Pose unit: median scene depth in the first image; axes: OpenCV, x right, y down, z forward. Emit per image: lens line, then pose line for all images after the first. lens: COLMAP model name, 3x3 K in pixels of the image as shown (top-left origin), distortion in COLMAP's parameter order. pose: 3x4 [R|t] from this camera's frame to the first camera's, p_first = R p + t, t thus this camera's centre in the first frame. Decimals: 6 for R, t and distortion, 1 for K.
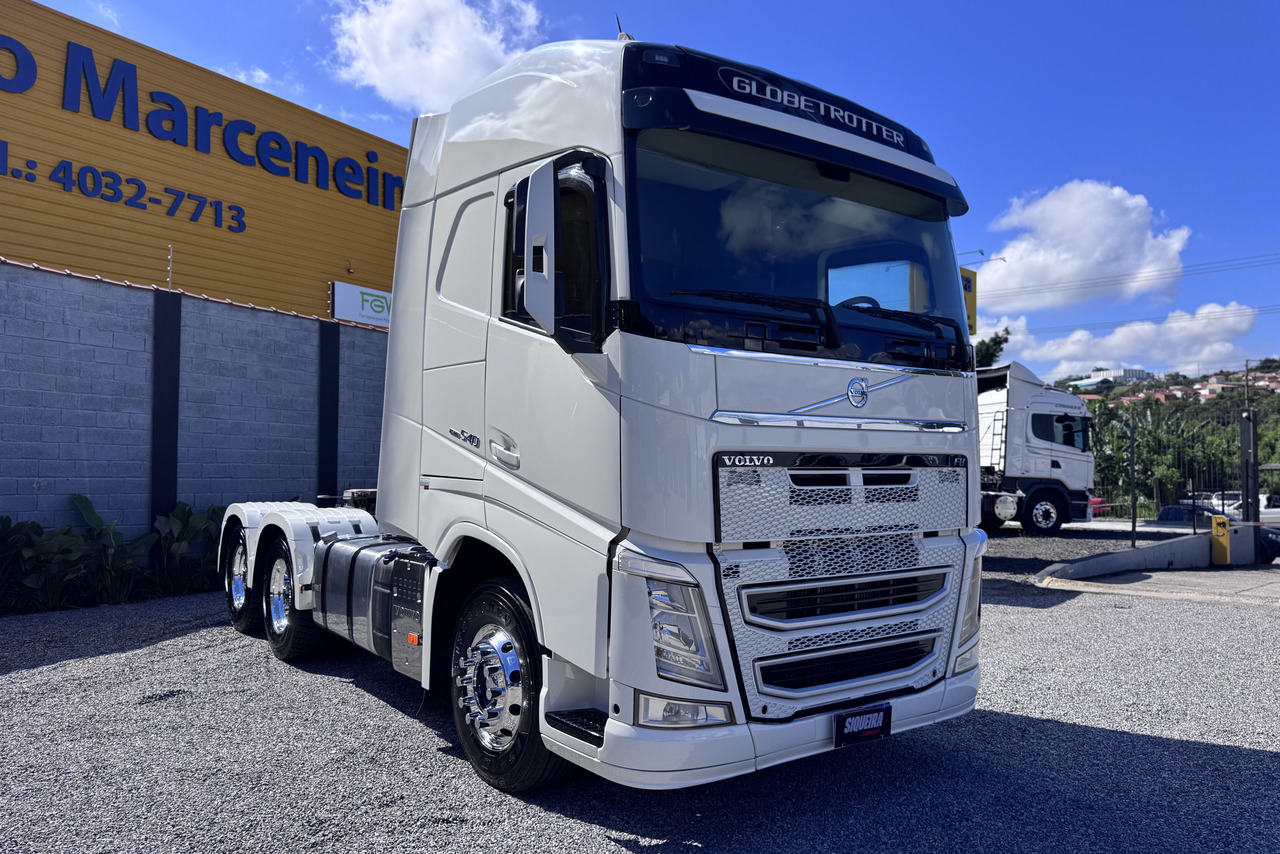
lens RADIAL K [[896.6, 0, 640.0], [0, 896.6, 427.0], [0, 0, 1]] dist [0.039324, -0.088547]
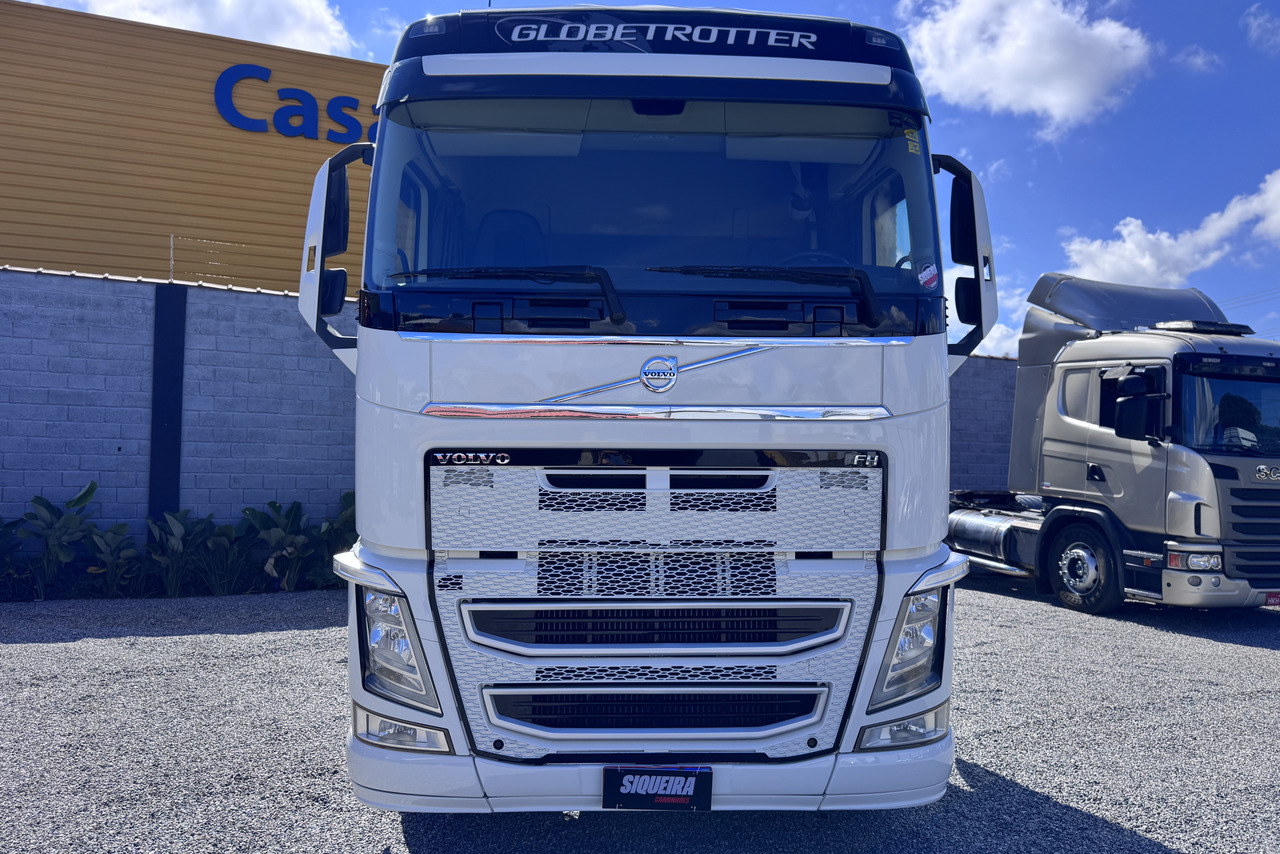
lens RADIAL K [[897.9, 0, 786.0], [0, 897.9, 430.2], [0, 0, 1]] dist [0.110305, -0.167372]
pose [[0.827261, -0.022610, -0.561363, 0.800827], [0.021070, 0.999736, -0.009216, 0.022182], [0.561423, -0.004204, 0.827518, 0.393398]]
